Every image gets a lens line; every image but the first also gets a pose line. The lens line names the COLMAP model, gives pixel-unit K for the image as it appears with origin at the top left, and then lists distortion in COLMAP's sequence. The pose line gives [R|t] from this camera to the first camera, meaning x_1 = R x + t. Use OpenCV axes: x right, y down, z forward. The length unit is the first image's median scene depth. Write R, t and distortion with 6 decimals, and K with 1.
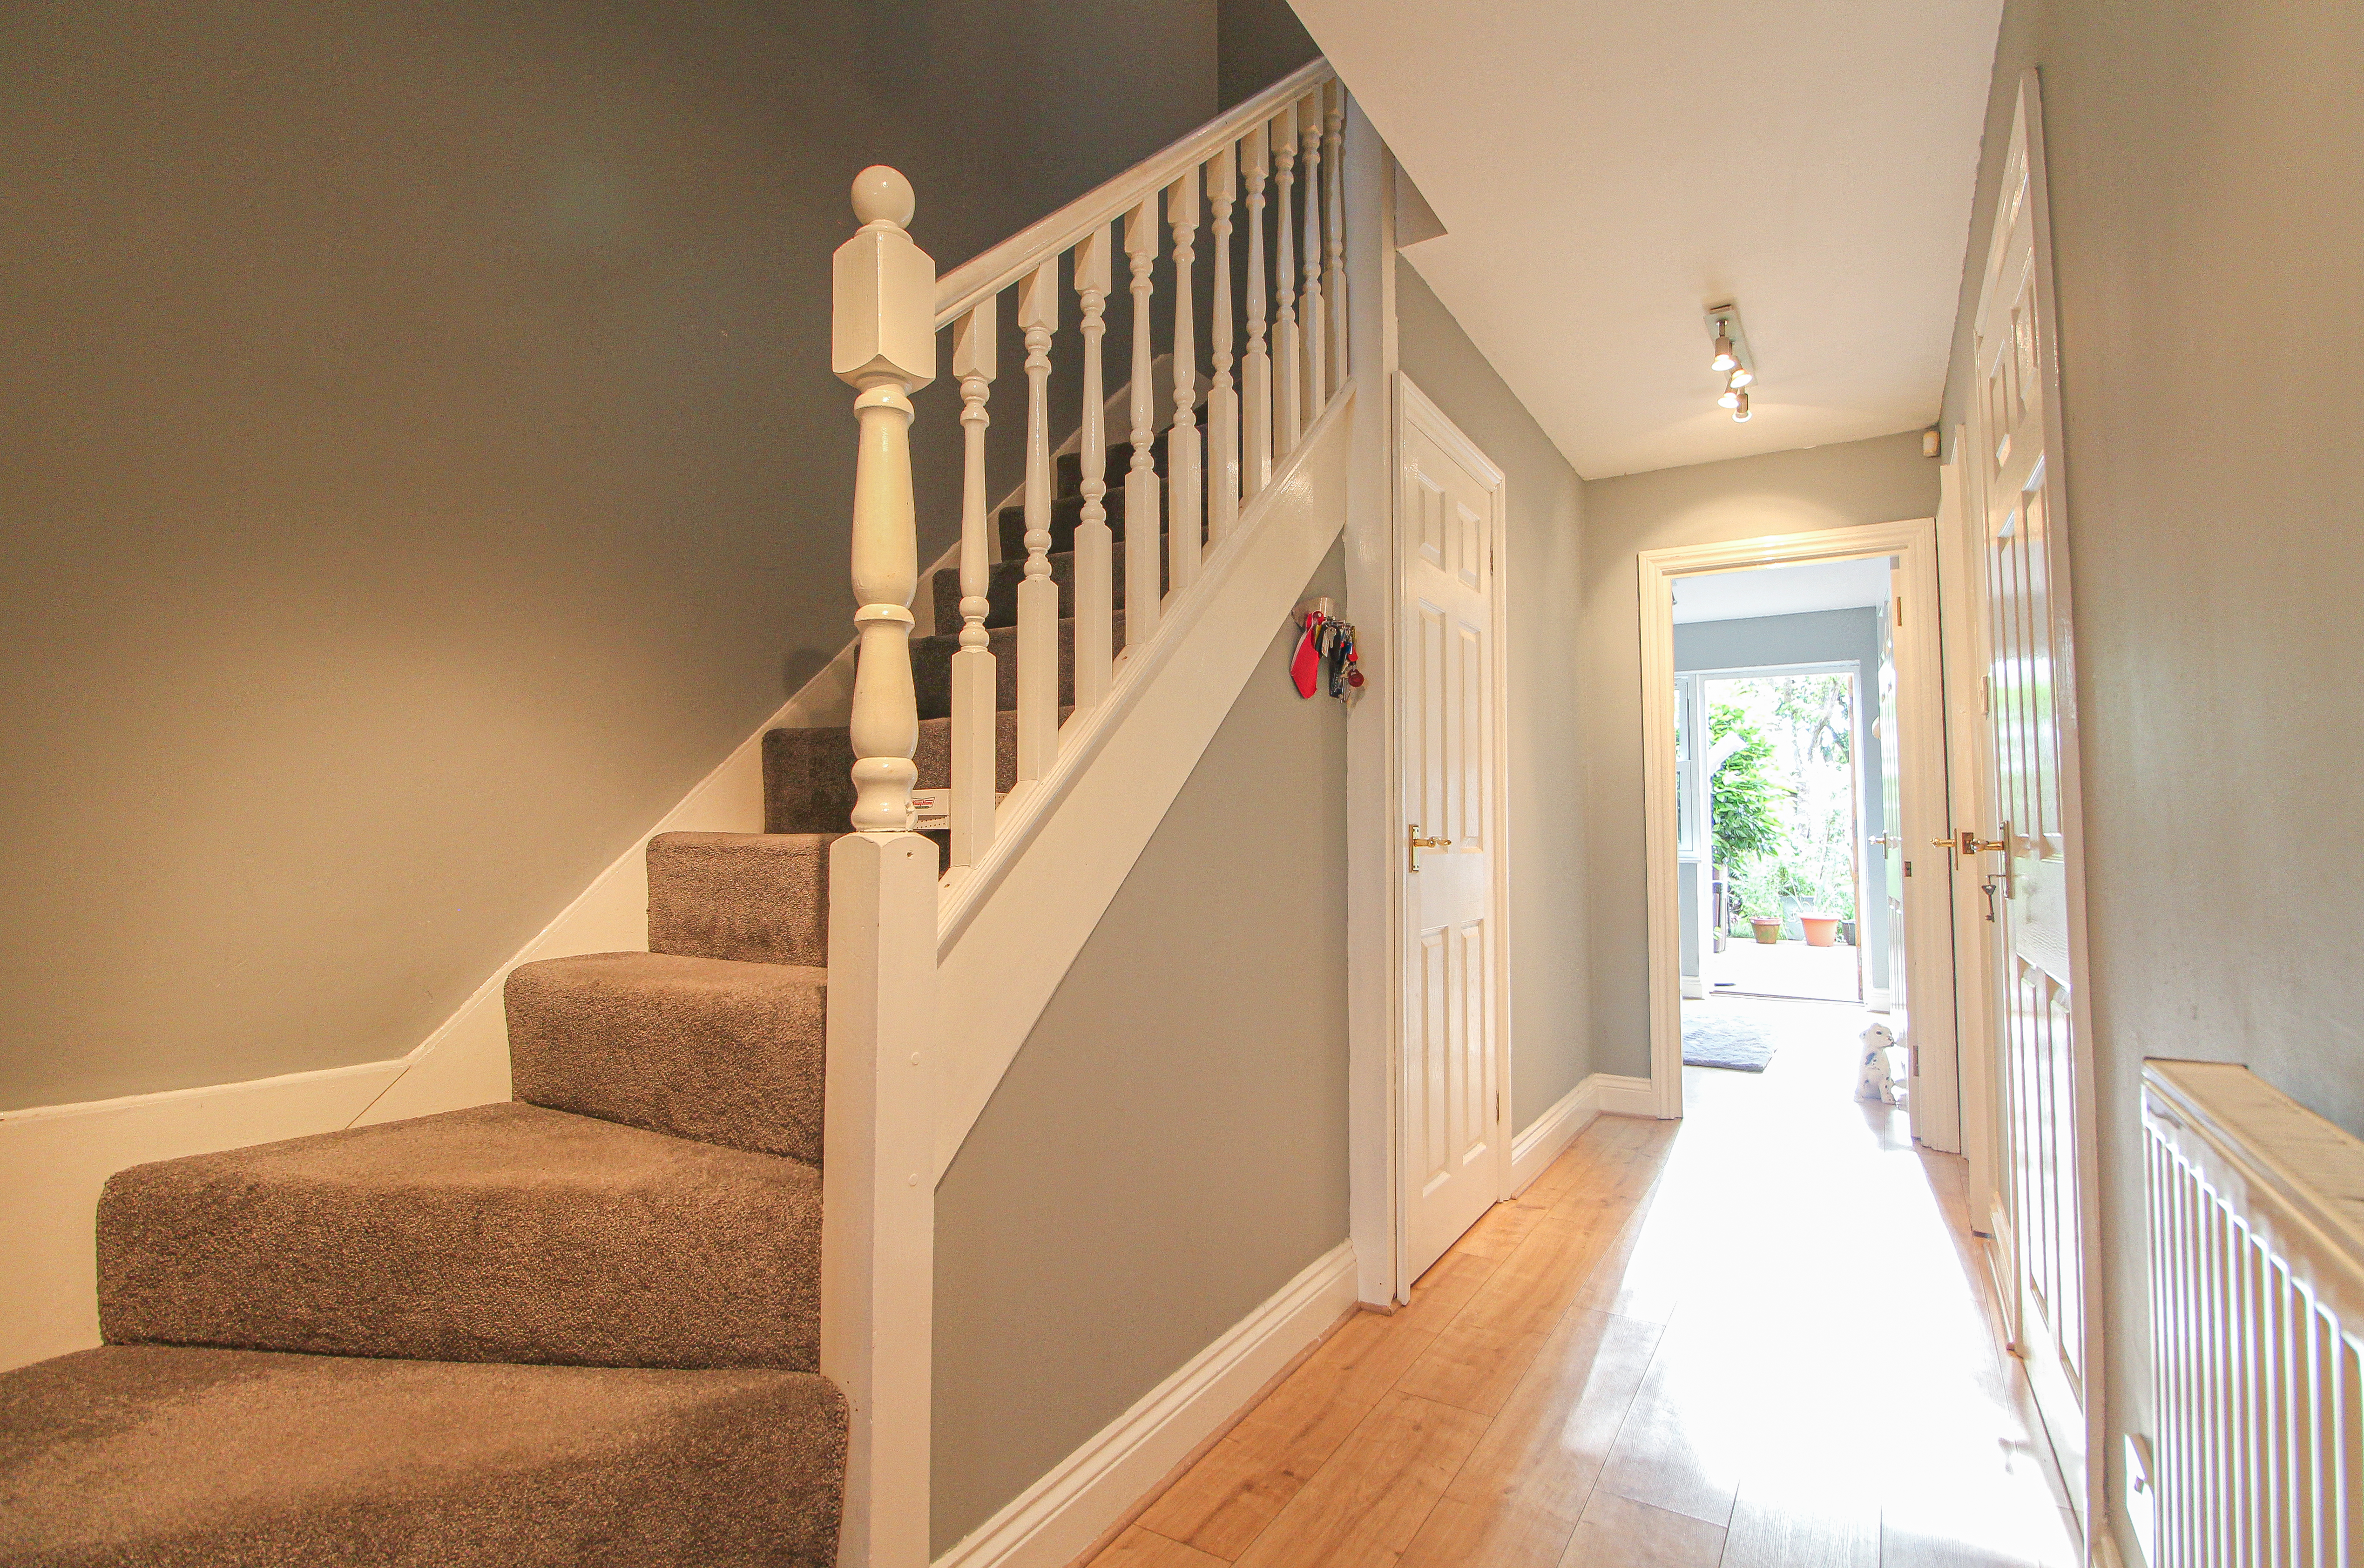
lens RADIAL K [[1103.0, 0, 1183.5], [0, 1103.0, 767.6], [0, 0, 1]] dist [-0.017665, -0.000057]
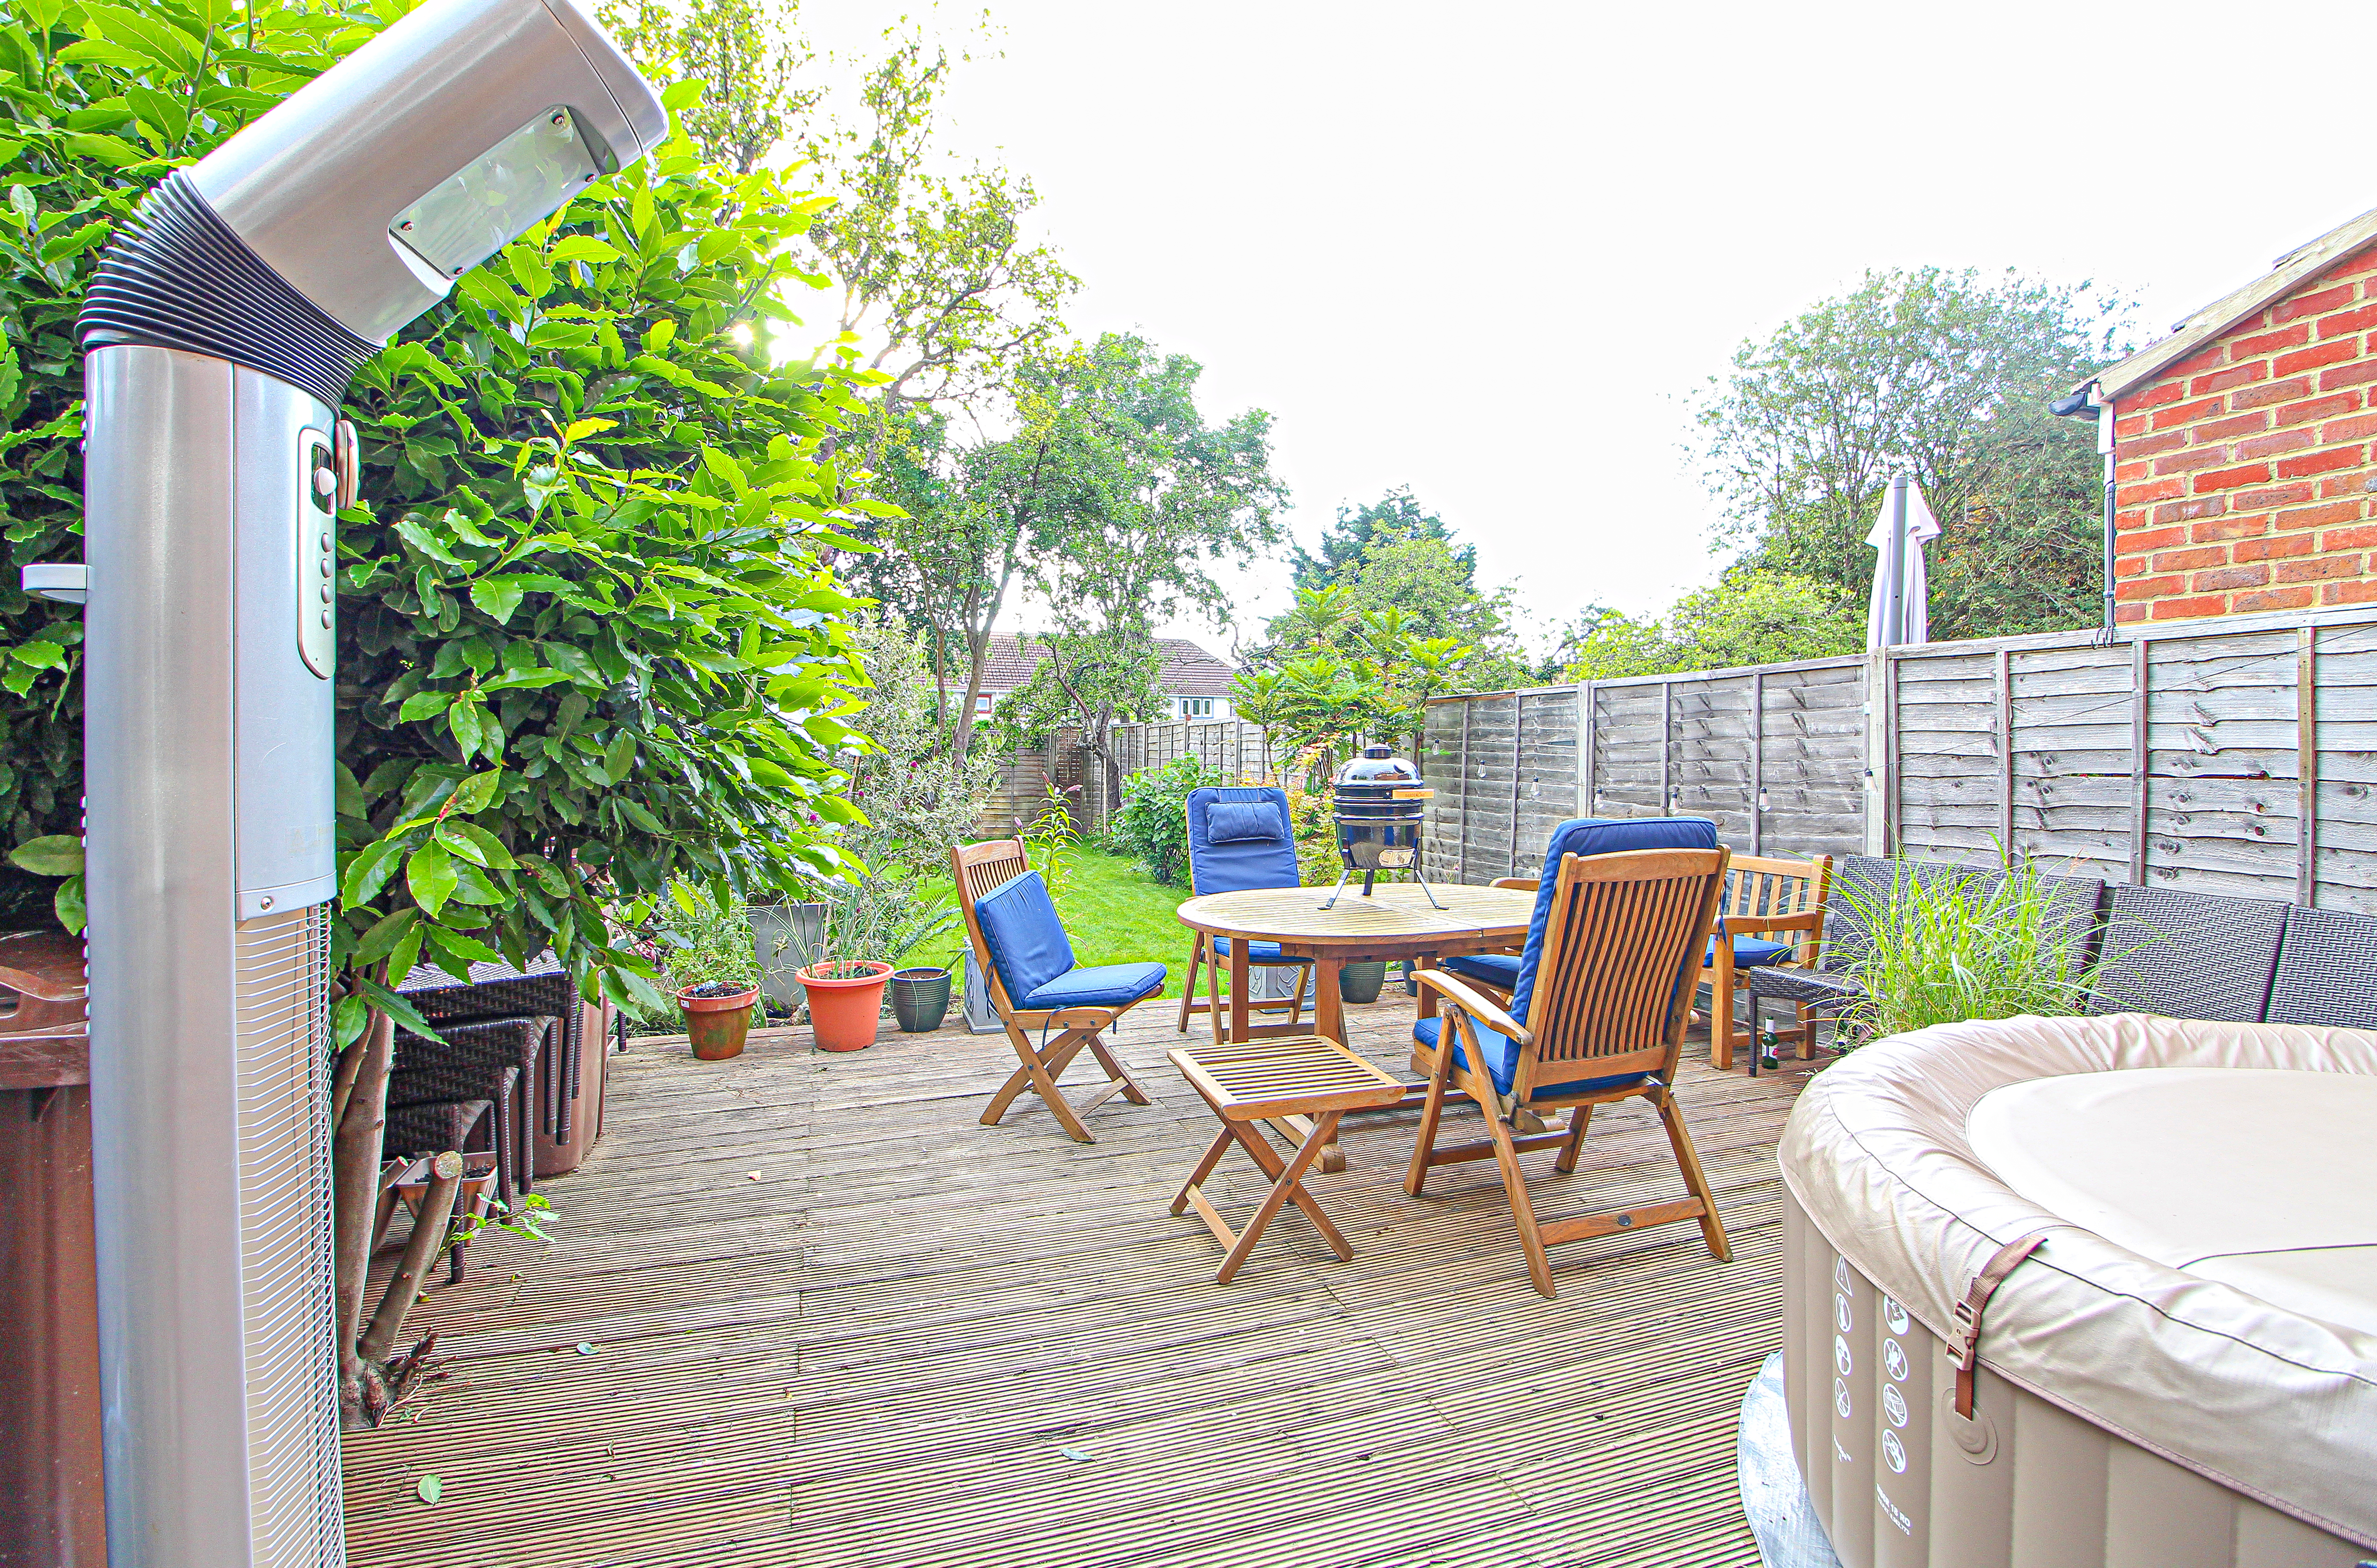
lens RADIAL K [[1127.9, 0, 1203.1], [0, 1127.9, 772.0], [0, 0, 1]] dist [-0.021826, -0.000035]
pose [[0.615274, -0.008313, 0.788270, 0.403315], [-0.059676, 0.996584, 0.057089, 0.034854], [-0.786052, -0.082166, 0.612676, 0.781860]]
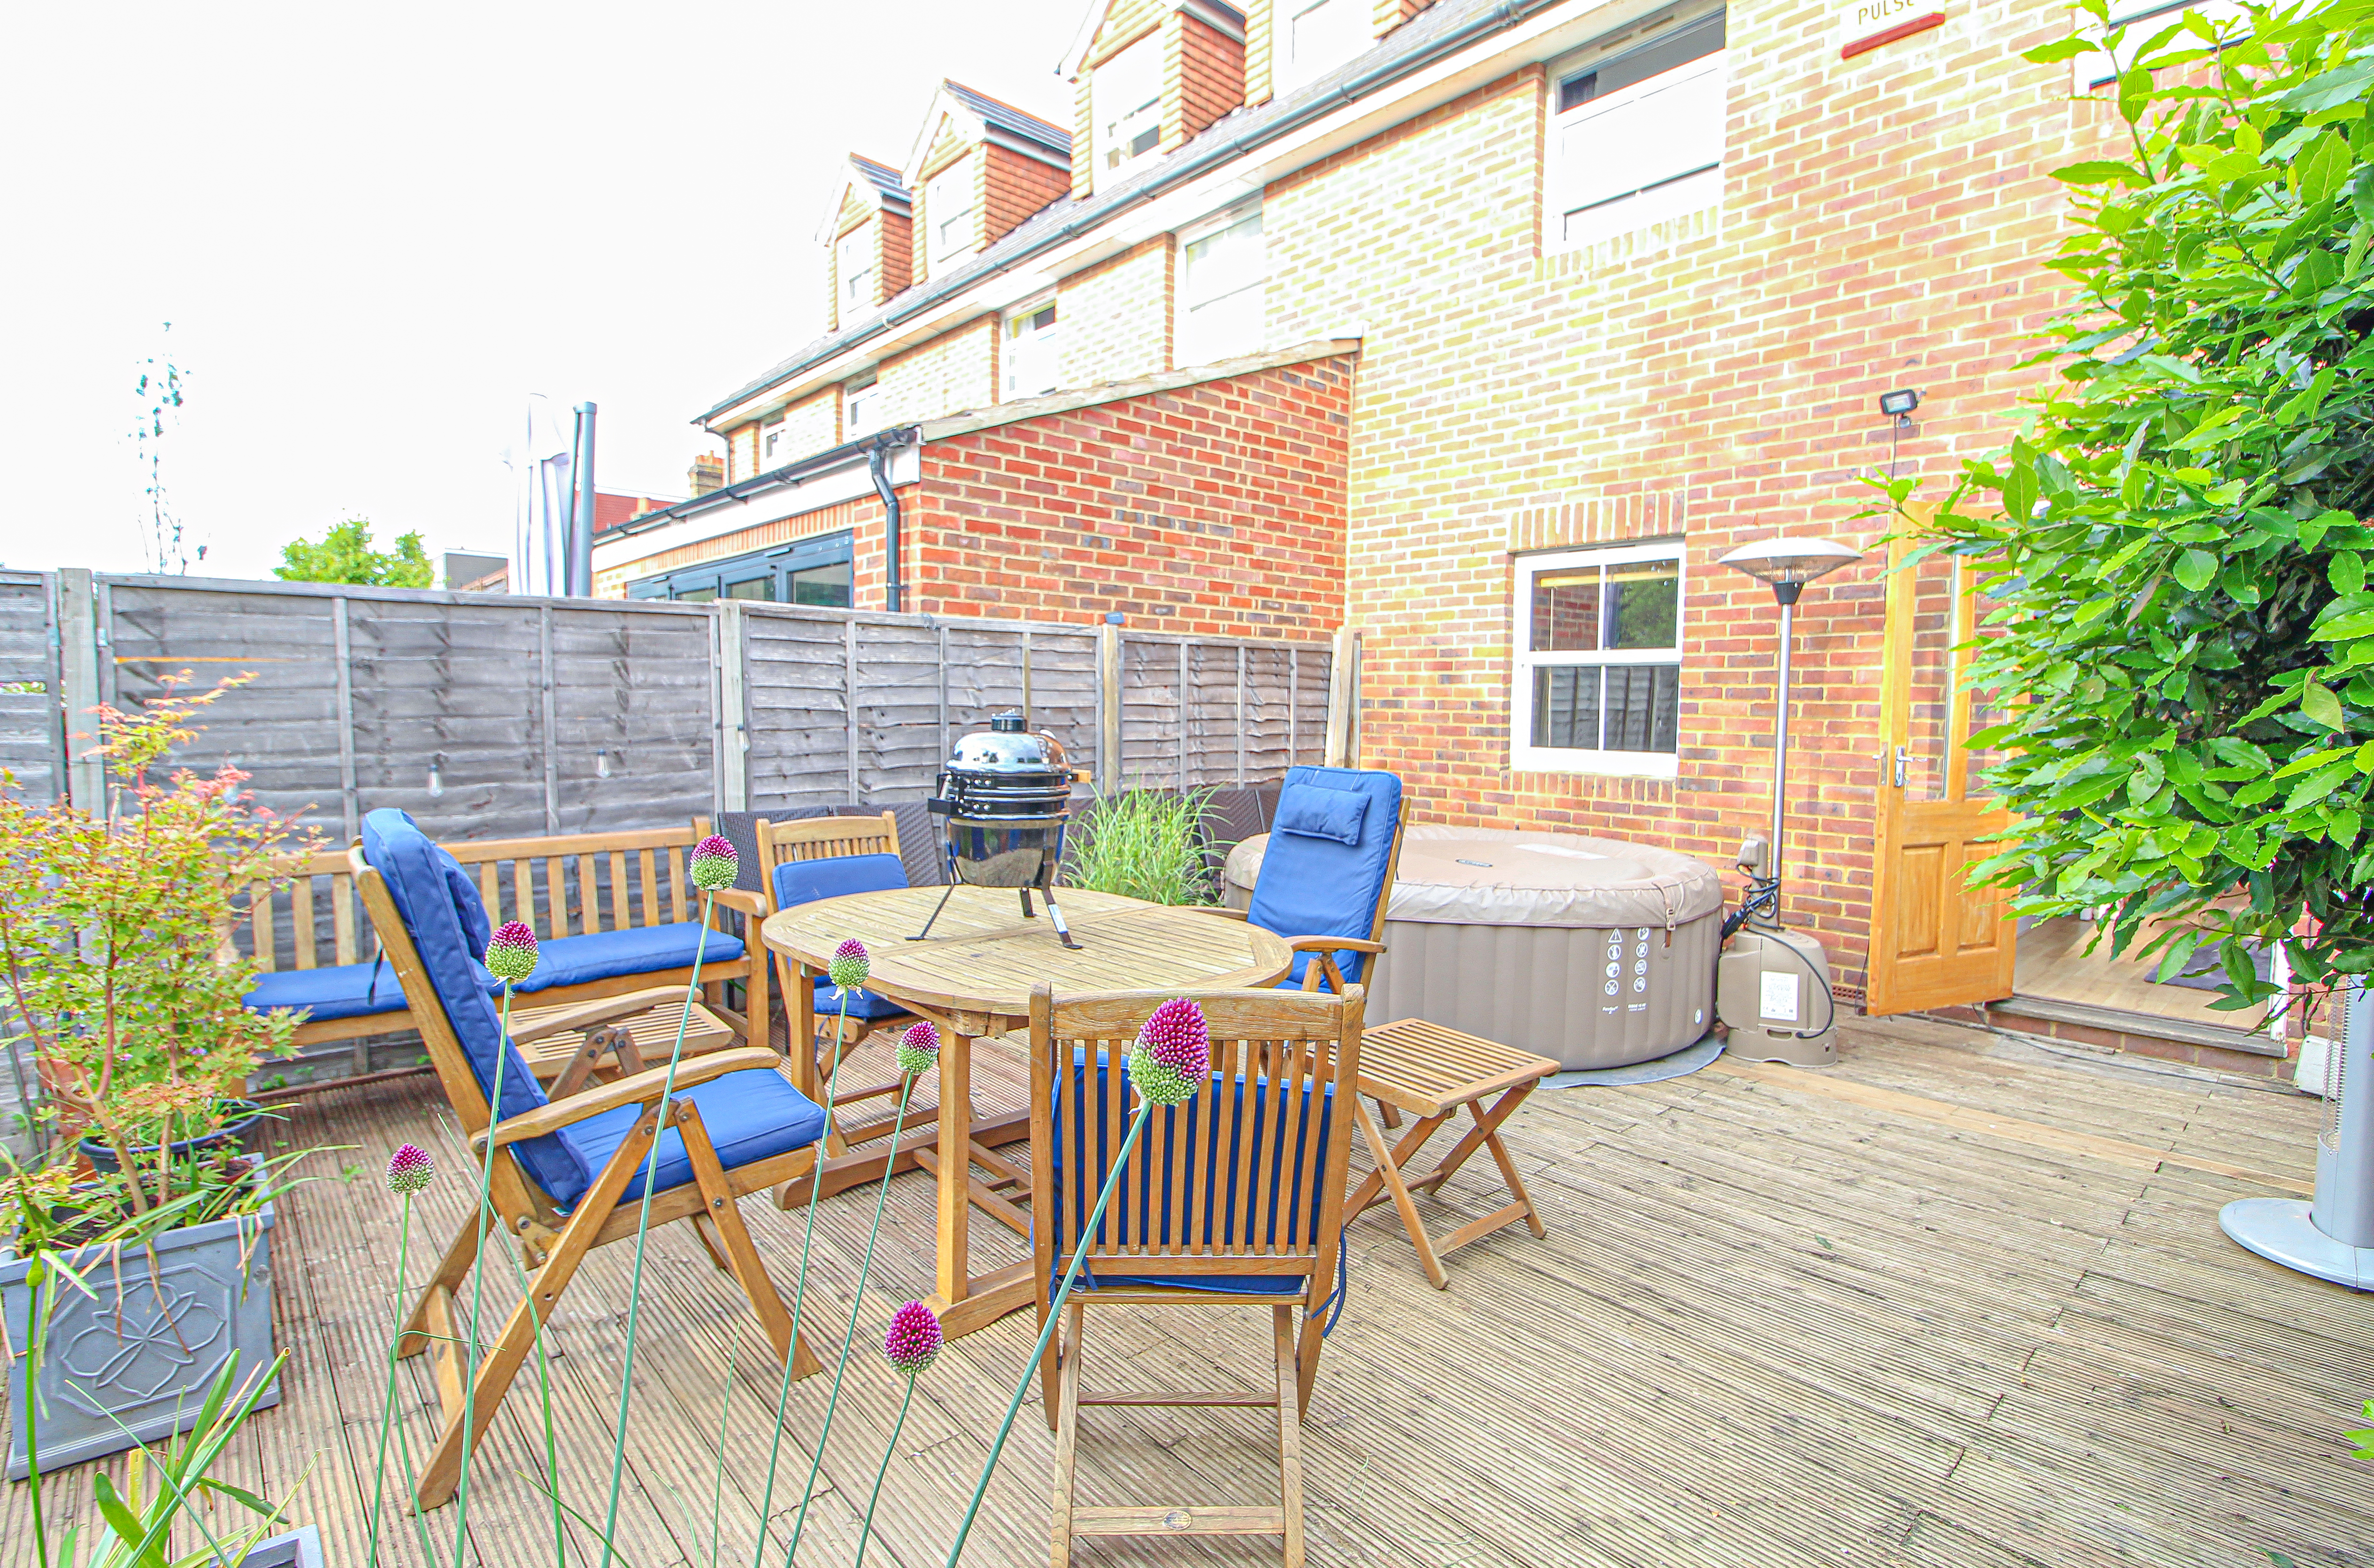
lens RADIAL K [[1126.3, 0, 1201.5], [0, 1126.3, 772.0], [0, 0, 1]] dist [-0.021826, -0.000035]
pose [[-0.964581, -0.030105, 0.262063, 0.525900], [-0.031183, 0.999514, 0.000043, 0.046861], [-0.261937, -0.008130, -0.965051, 1.027949]]
